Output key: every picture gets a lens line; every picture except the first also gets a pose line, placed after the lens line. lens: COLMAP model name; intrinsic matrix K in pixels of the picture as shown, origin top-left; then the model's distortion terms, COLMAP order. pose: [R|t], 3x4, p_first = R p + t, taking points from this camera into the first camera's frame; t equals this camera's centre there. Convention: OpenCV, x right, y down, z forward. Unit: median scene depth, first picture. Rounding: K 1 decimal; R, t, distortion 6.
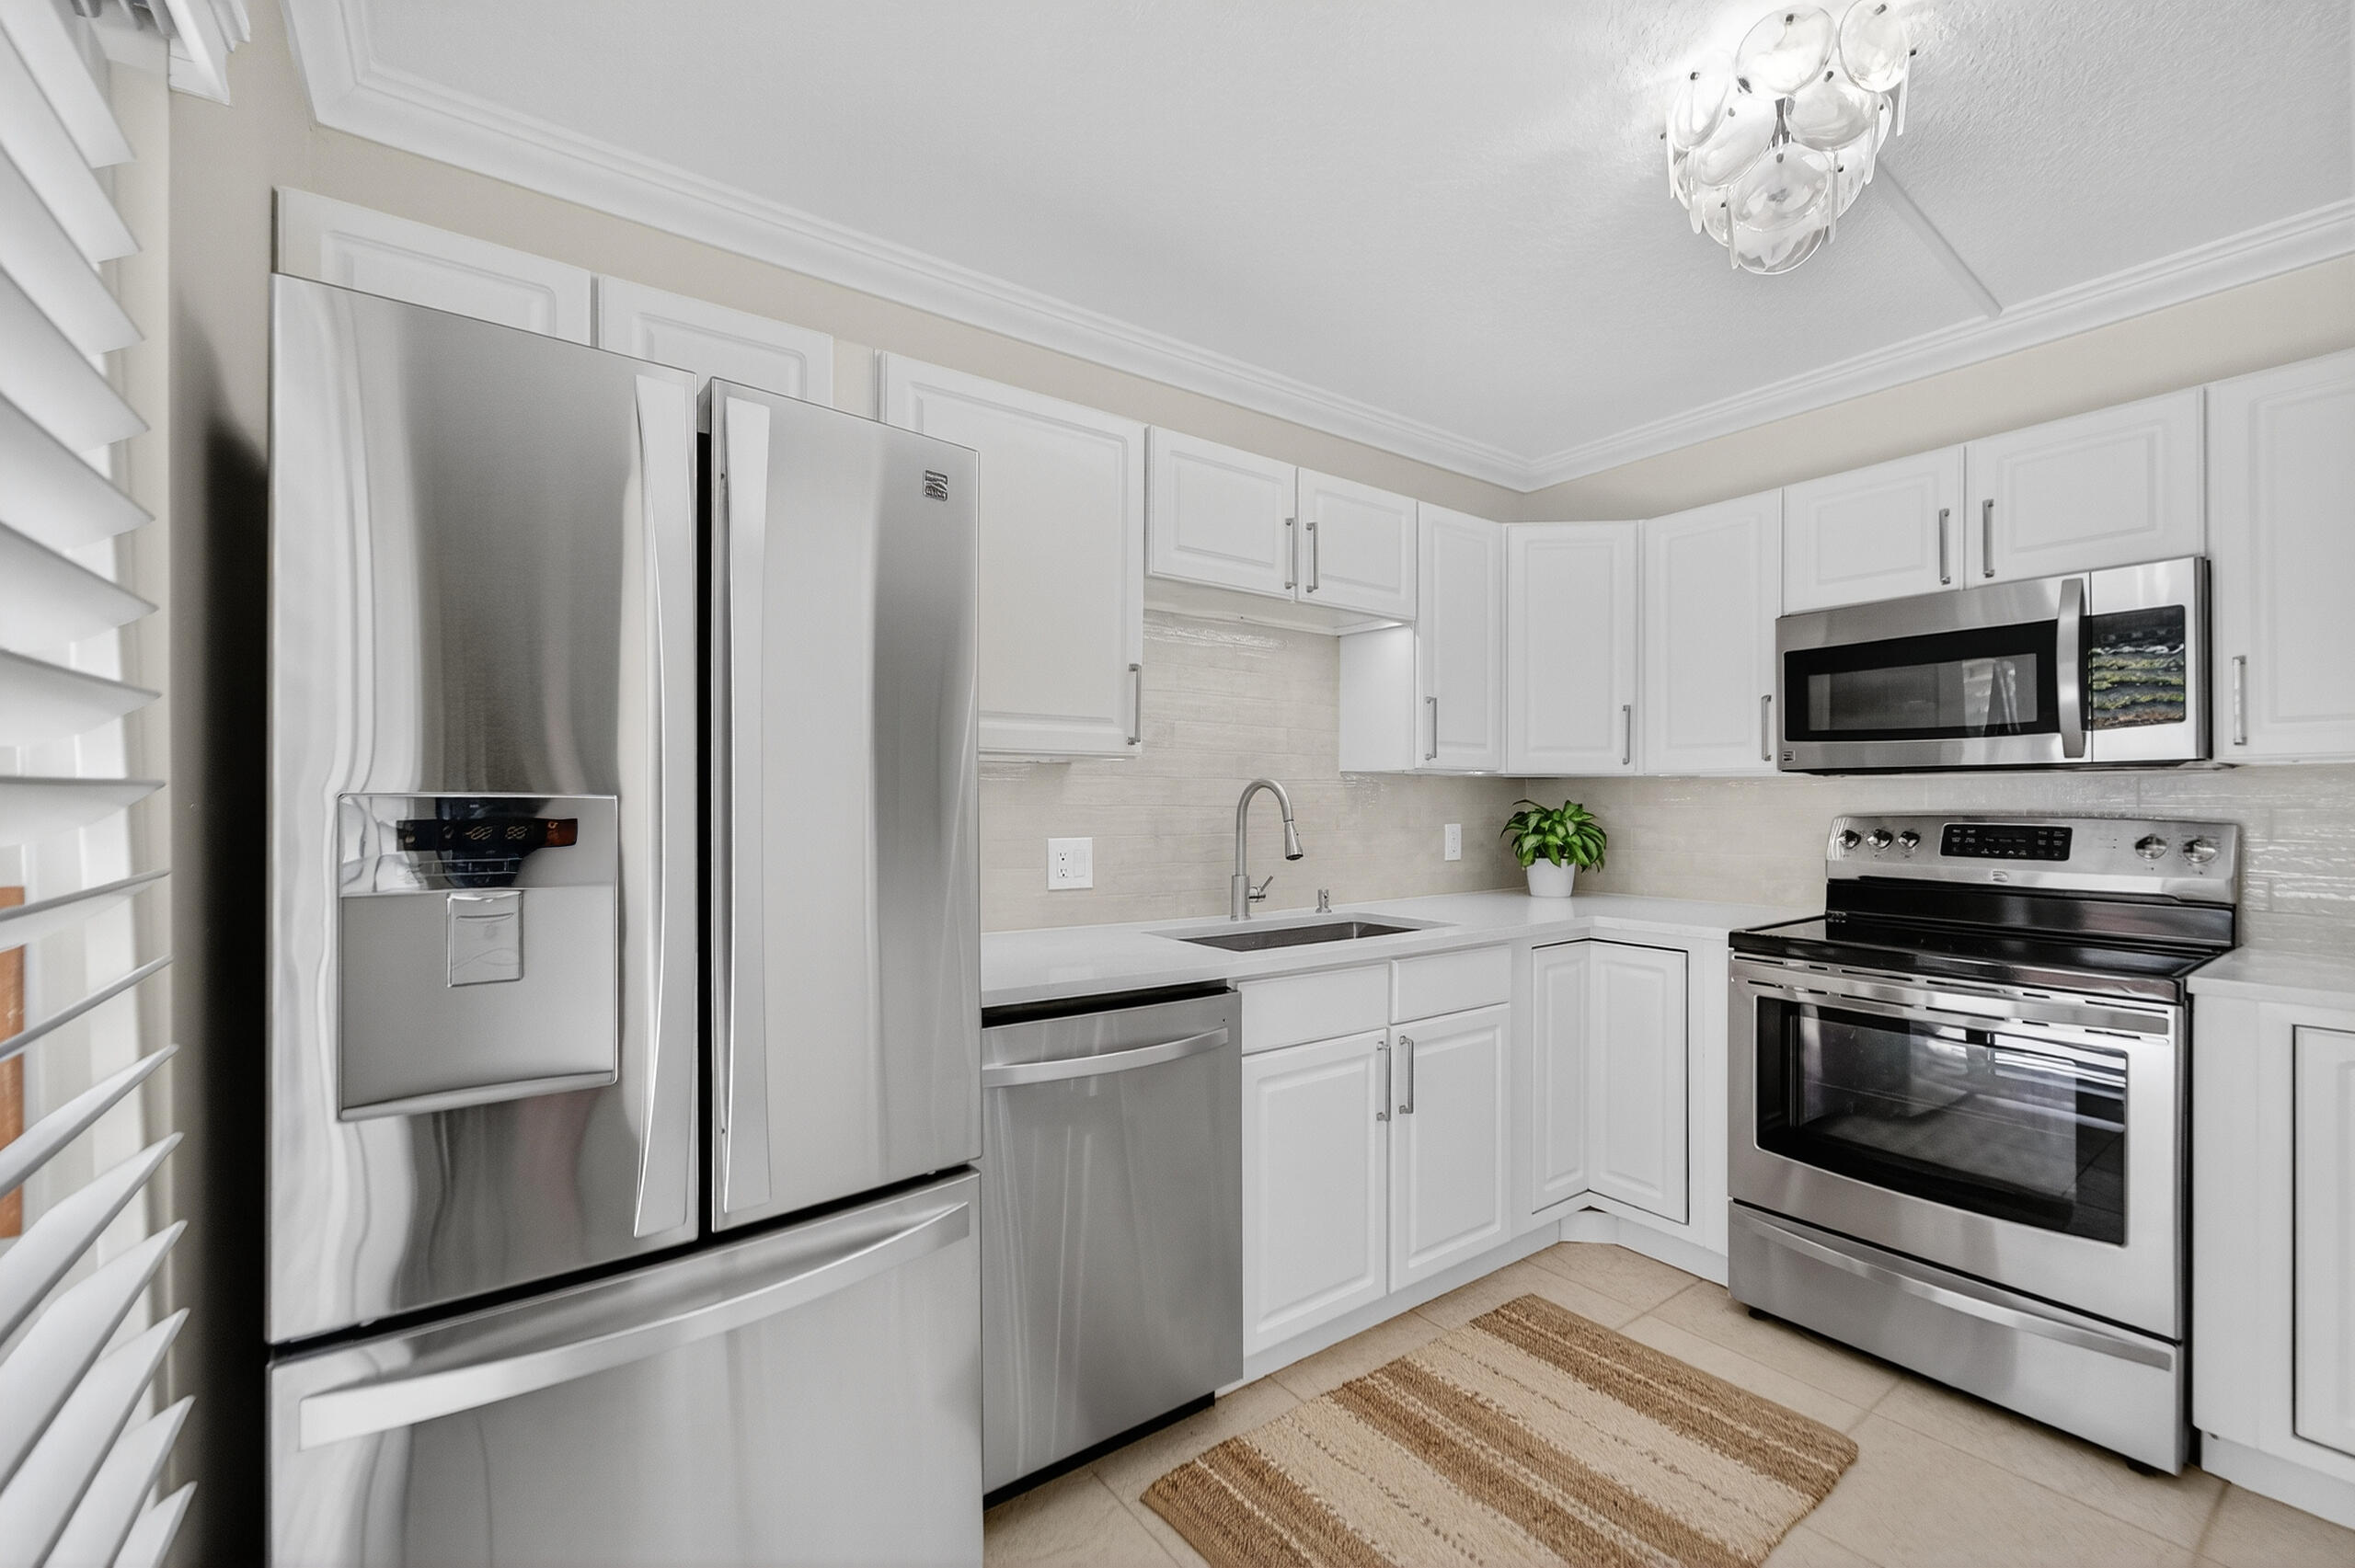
lens RADIAL K [[963.2, 0, 1178.3], [0, 963.2, 795.4], [0, 0, 1]] dist [-0.004068, 0.001018]
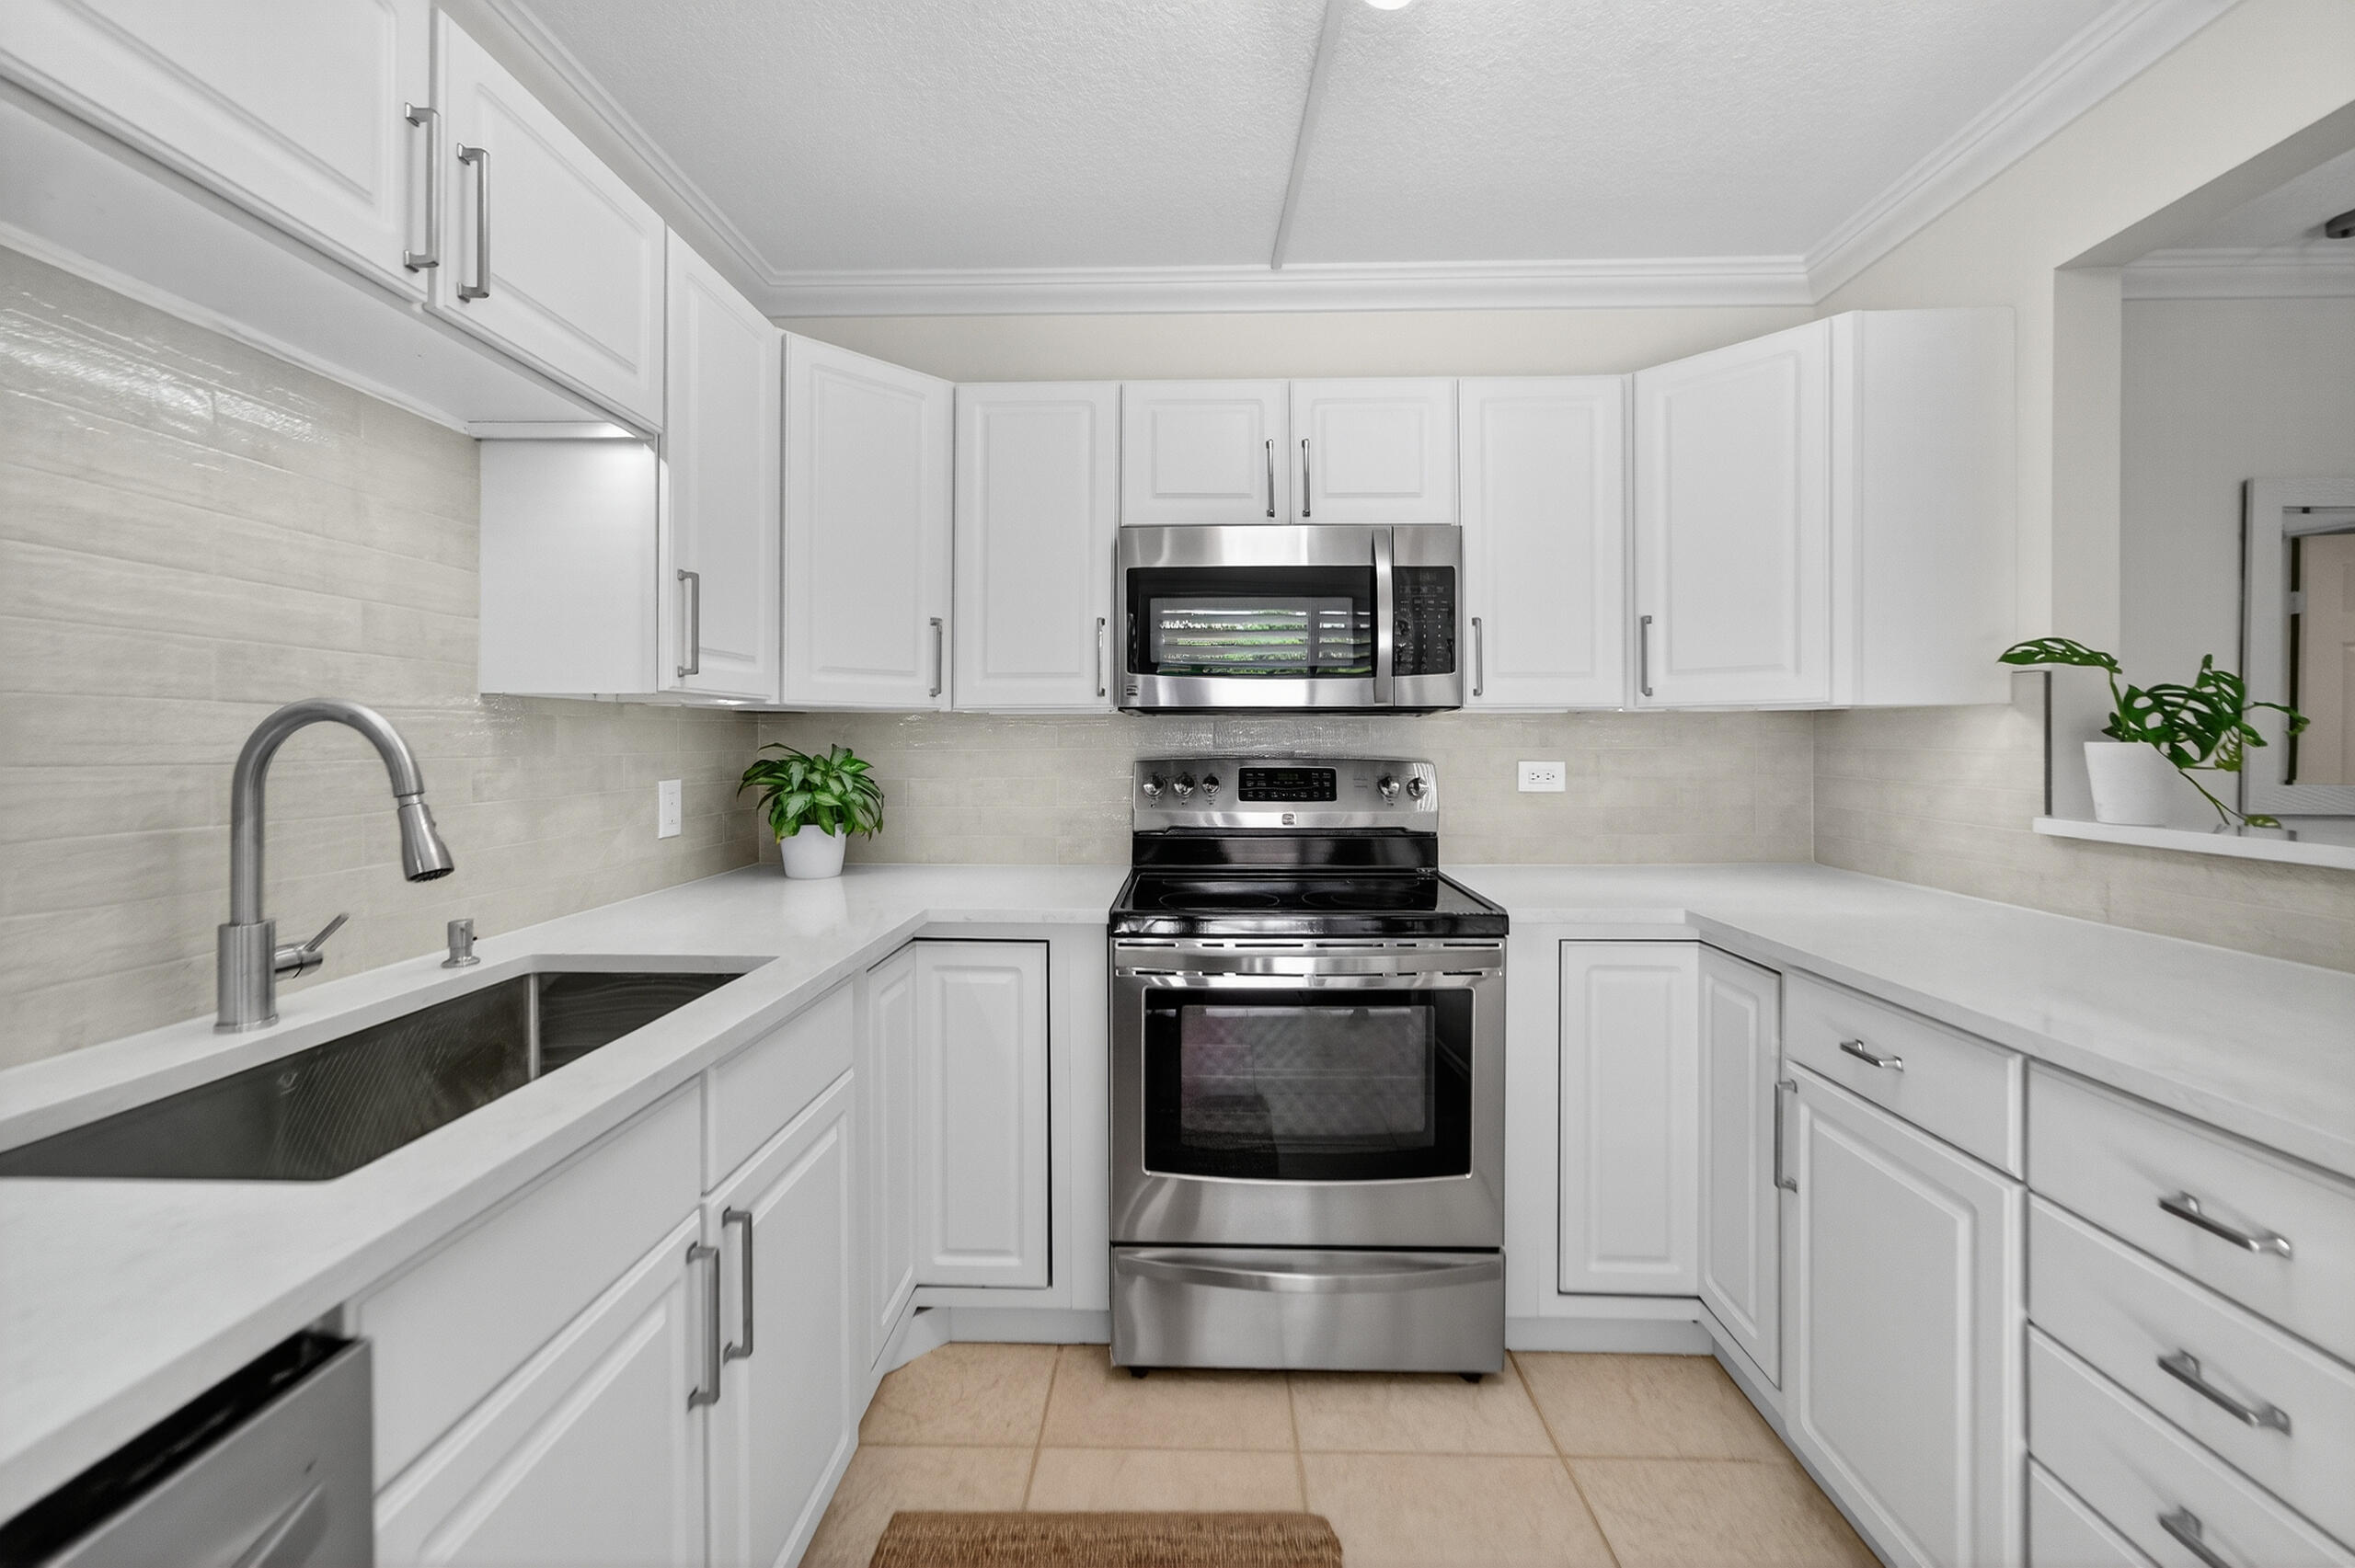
lens RADIAL K [[963.2, 0, 1180.0], [0, 963.2, 749.8], [0, 0, 1]] dist [-0.004068, 0.001018]
pose [[0.616858, -0.009913, 0.787012, -0.015136], [-0.002704, 0.999888, 0.014713, -0.002403], [-0.787070, -0.011204, 0.616762, 0.401591]]
